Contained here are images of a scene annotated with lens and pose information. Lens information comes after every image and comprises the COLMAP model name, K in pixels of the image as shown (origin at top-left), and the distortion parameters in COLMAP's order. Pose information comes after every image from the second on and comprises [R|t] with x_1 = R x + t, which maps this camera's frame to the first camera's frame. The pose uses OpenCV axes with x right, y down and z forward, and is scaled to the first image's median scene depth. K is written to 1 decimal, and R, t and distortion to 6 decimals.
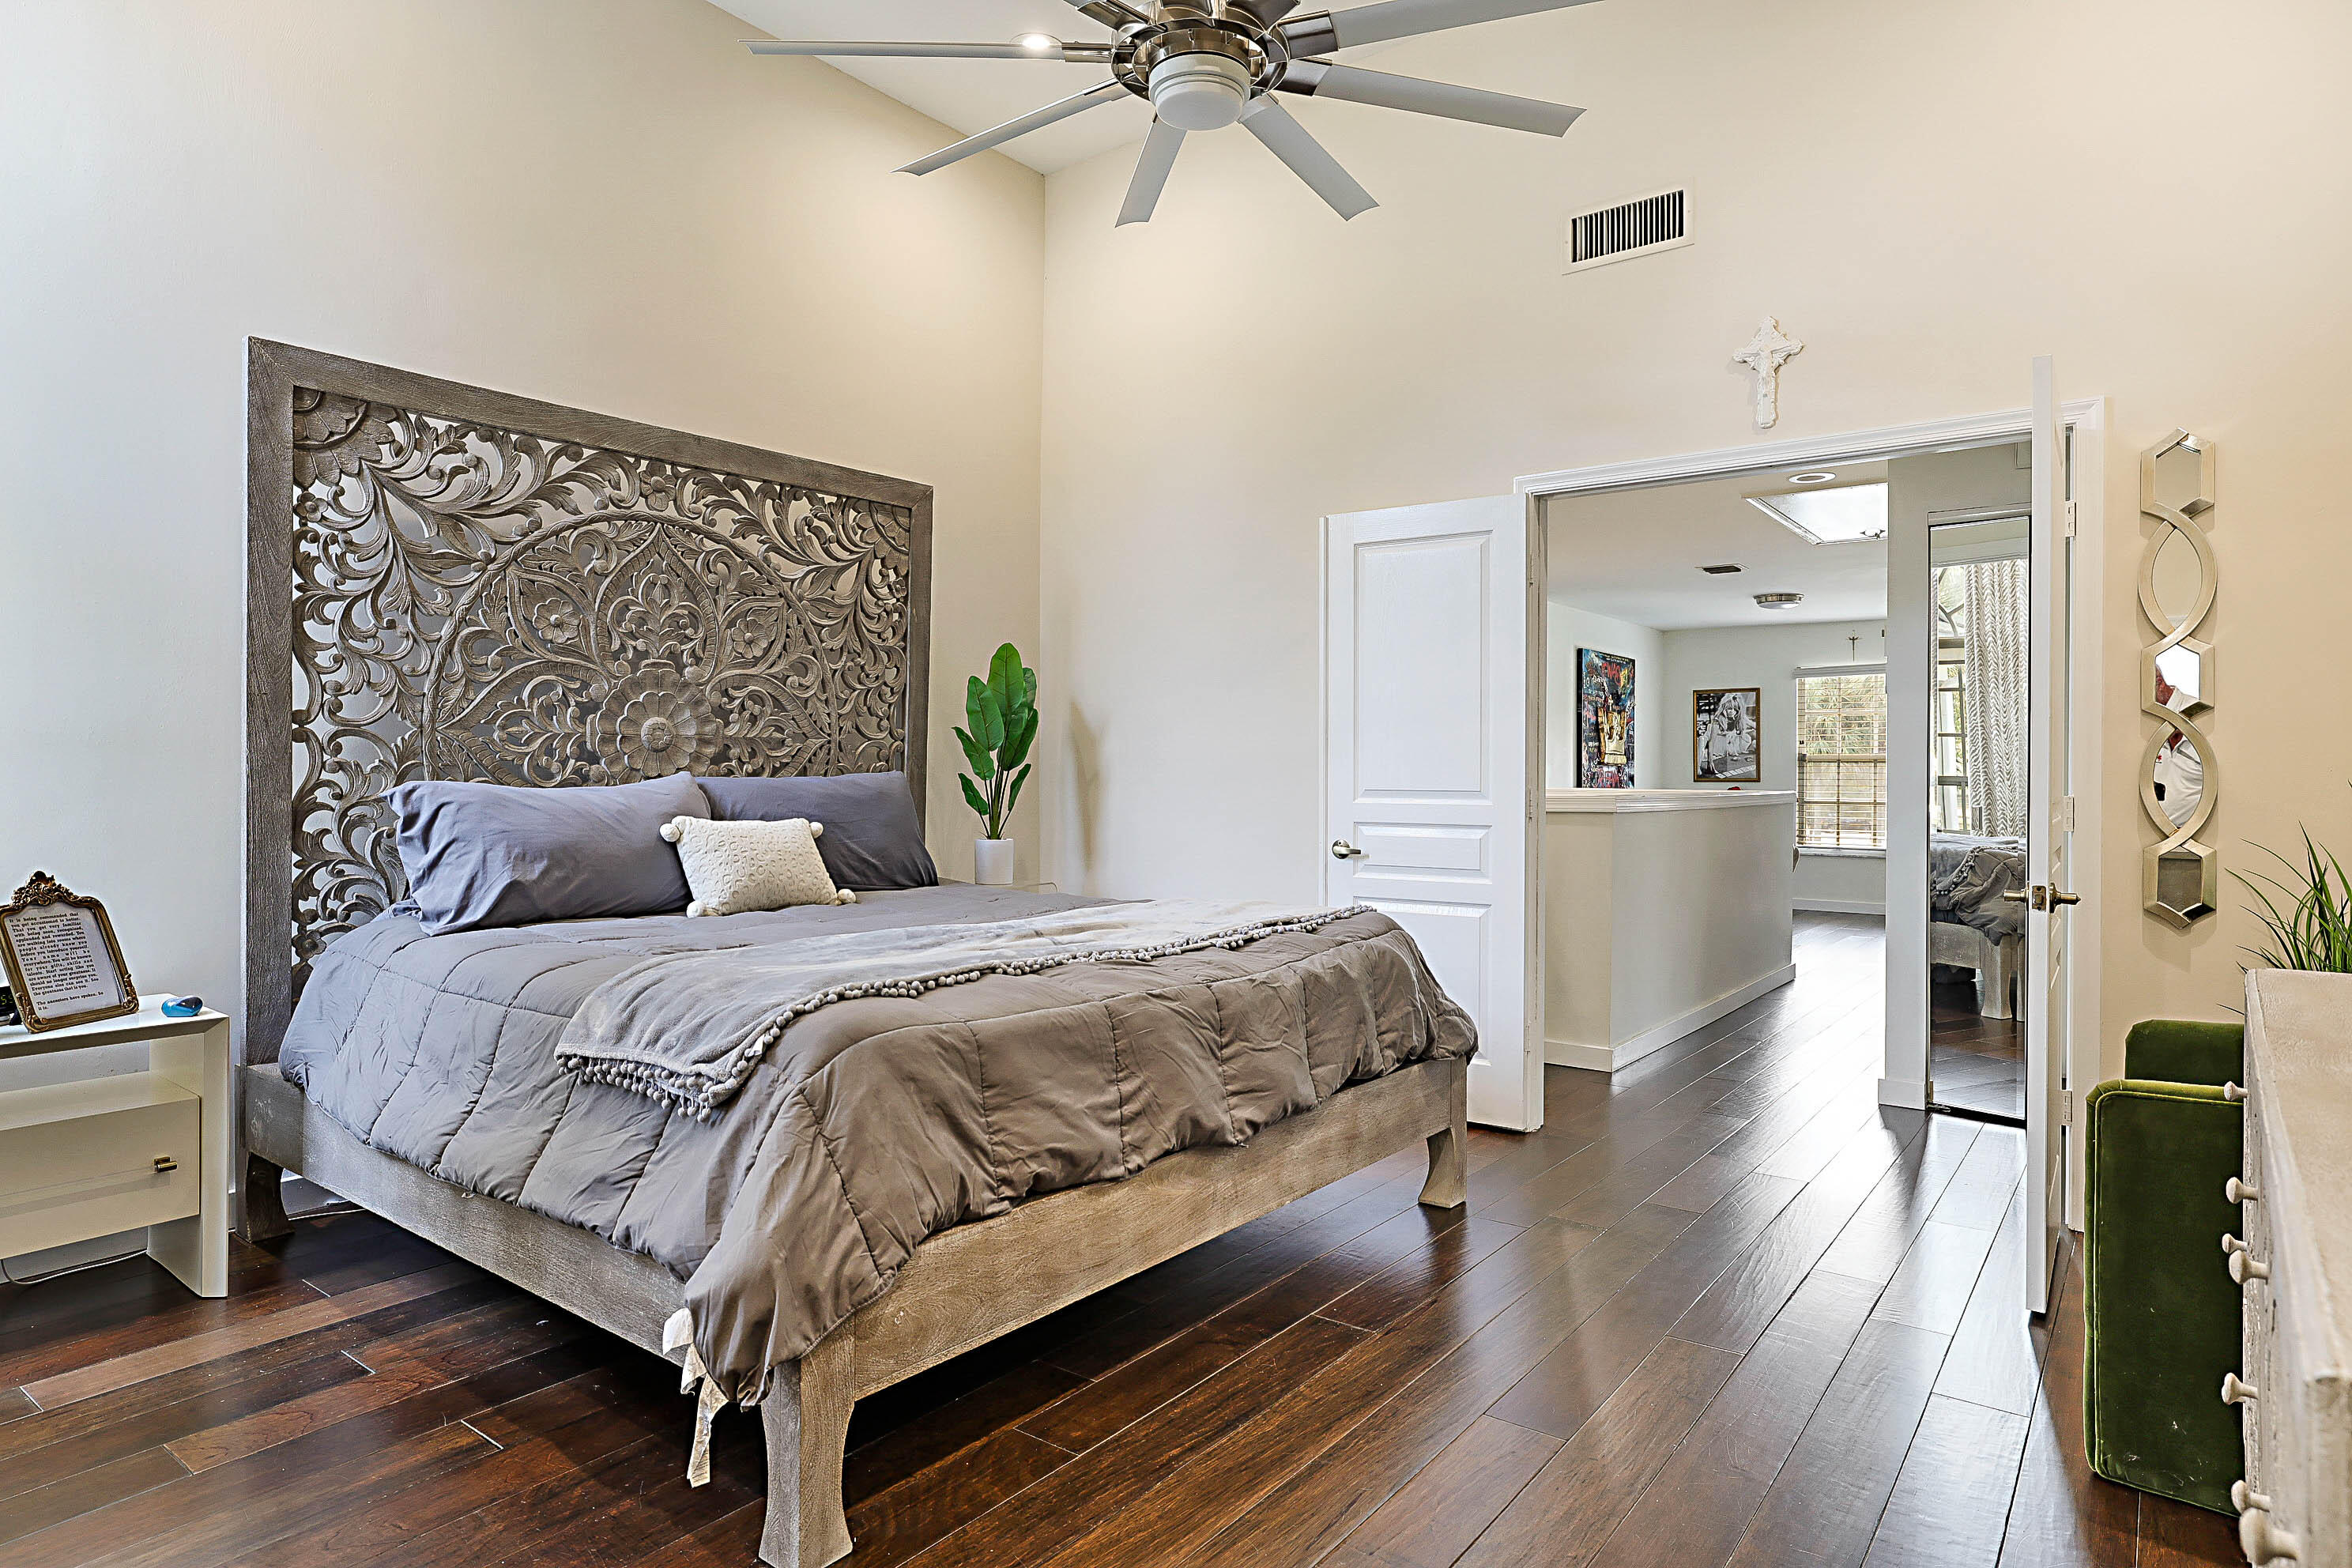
lens RADIAL K [[1314.6, 0, 1169.1], [0, 1314.6, 771.2], [0, 0, 1]] dist [-0.039014, -0.000290]
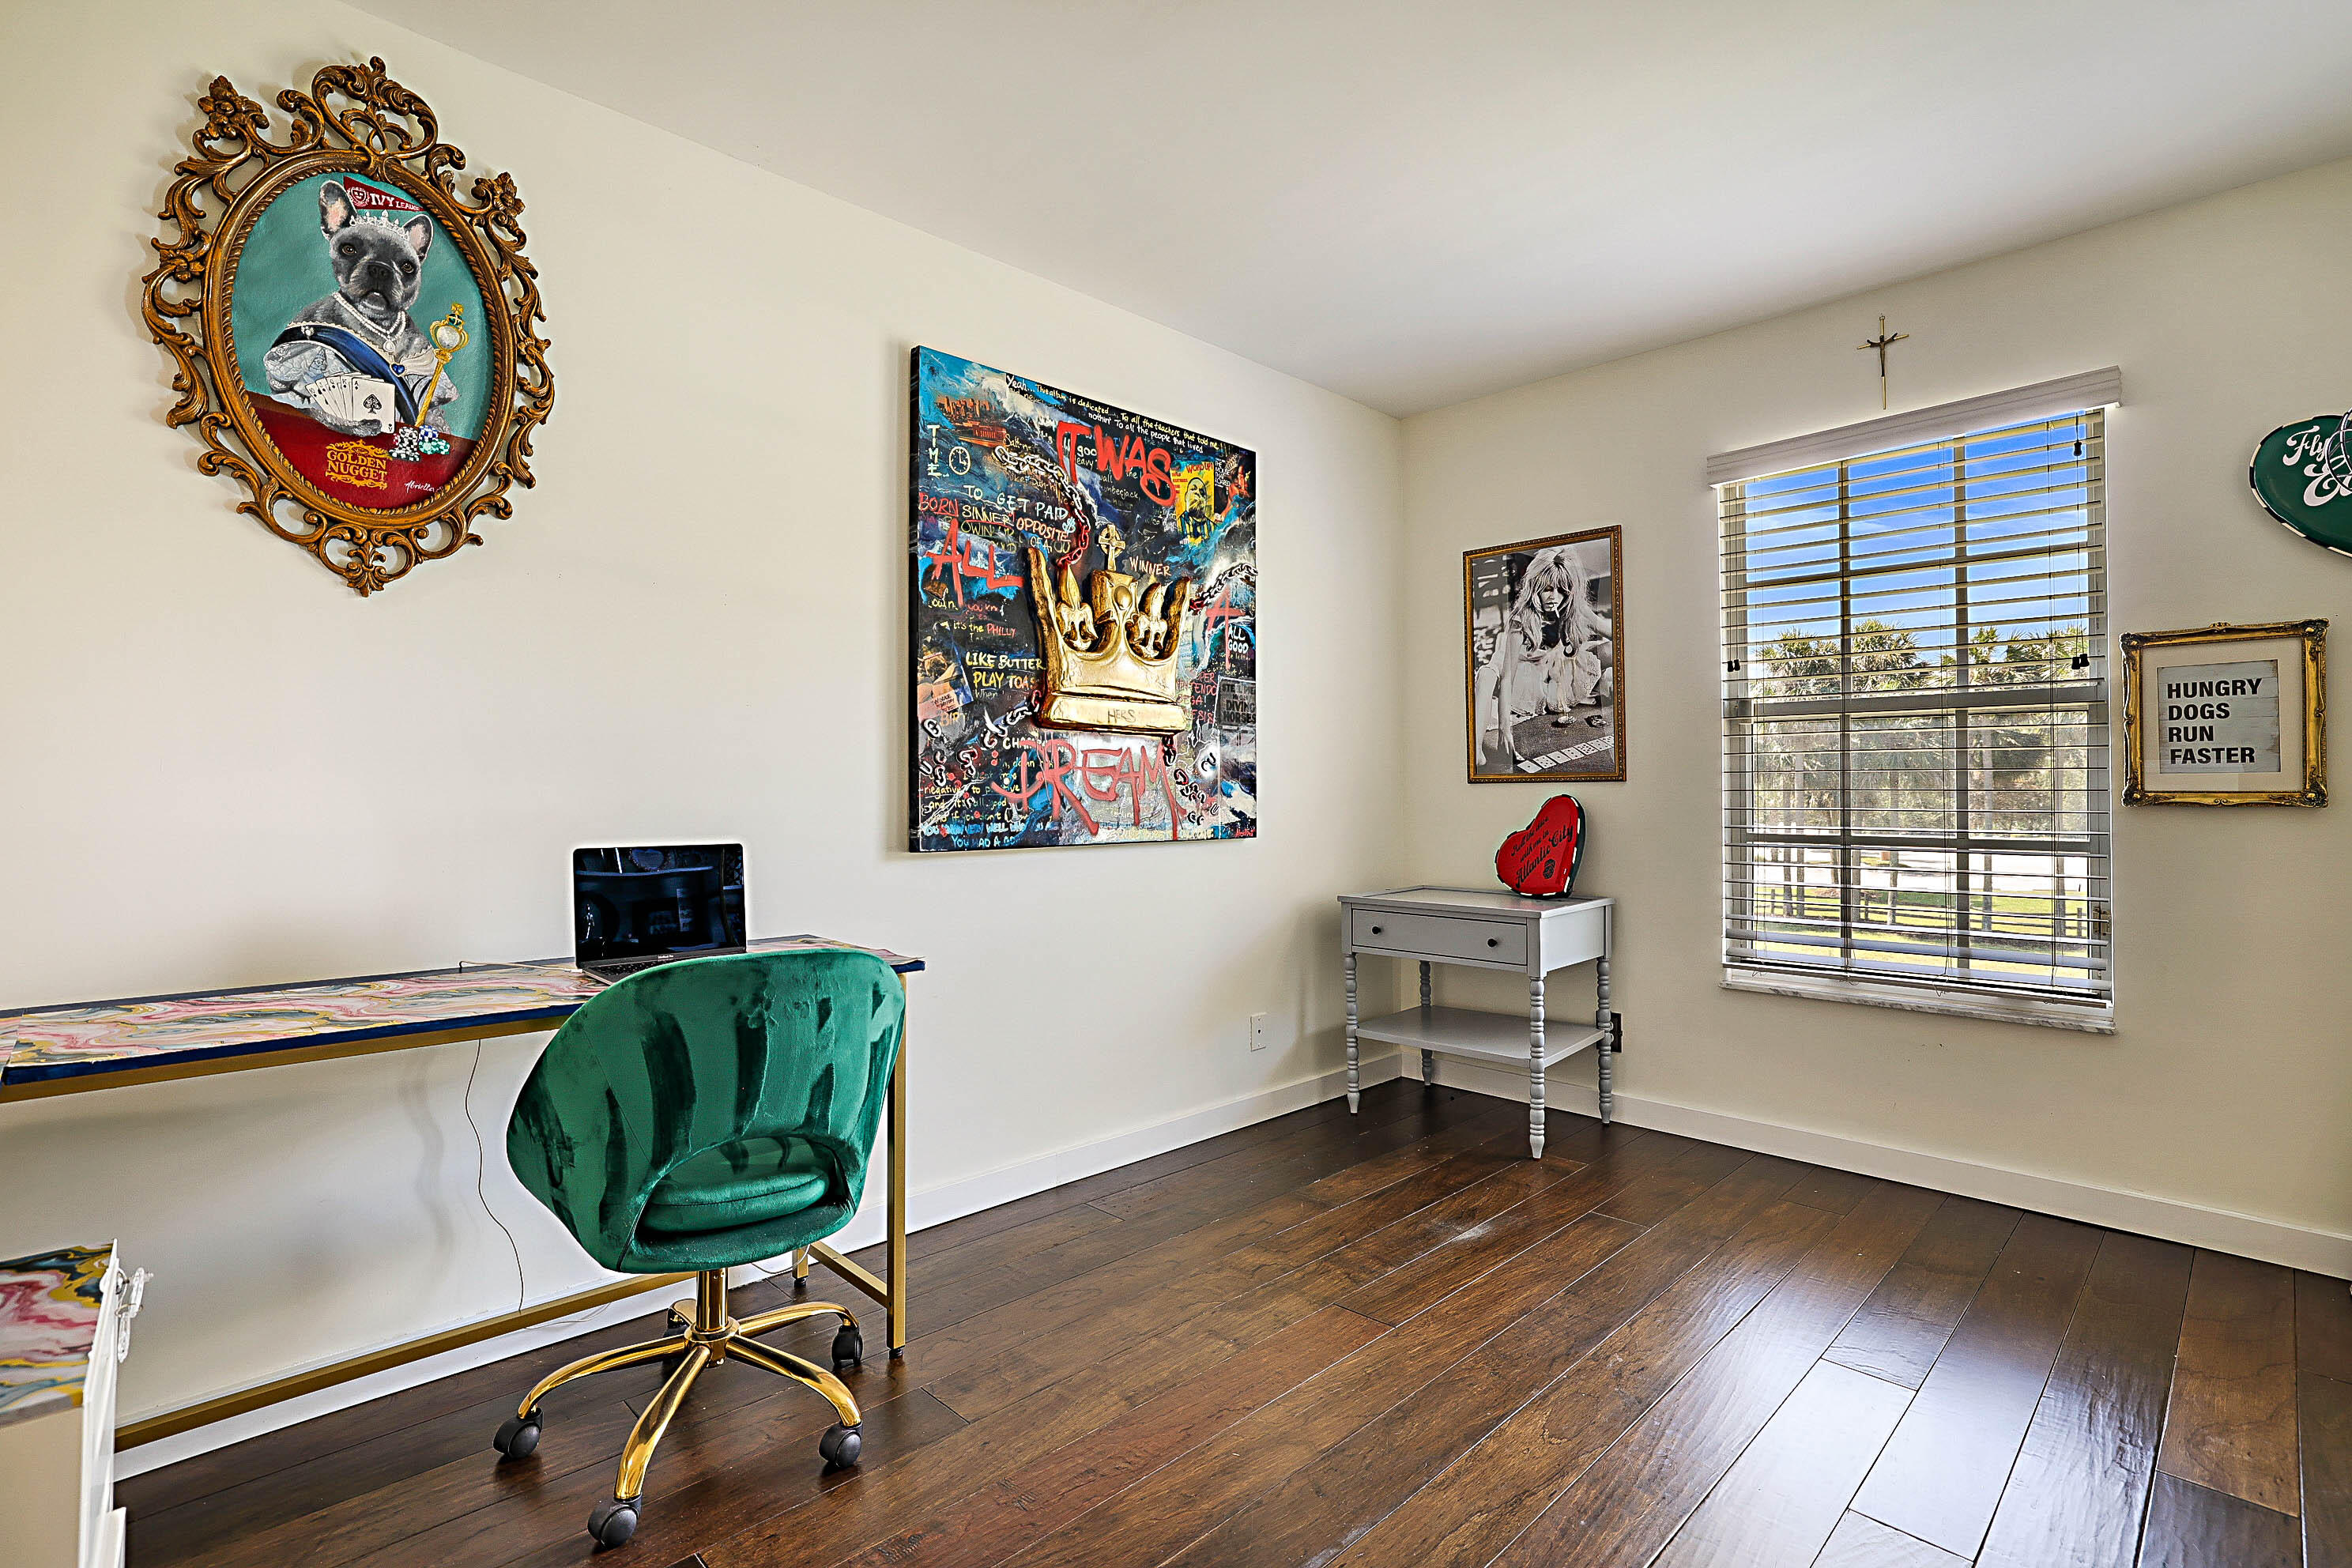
lens RADIAL K [[1109.5, 0, 1181.5], [0, 1109.5, 780.3], [0, 0, 1]] dist [-0.023379, 0.010086]
pose [[0.992377, -0.005048, -0.123132, 0.365571], [0.004881, 0.999987, -0.001660, 0.008024], [0.123139, 0.001046, 0.992389, 0.670895]]
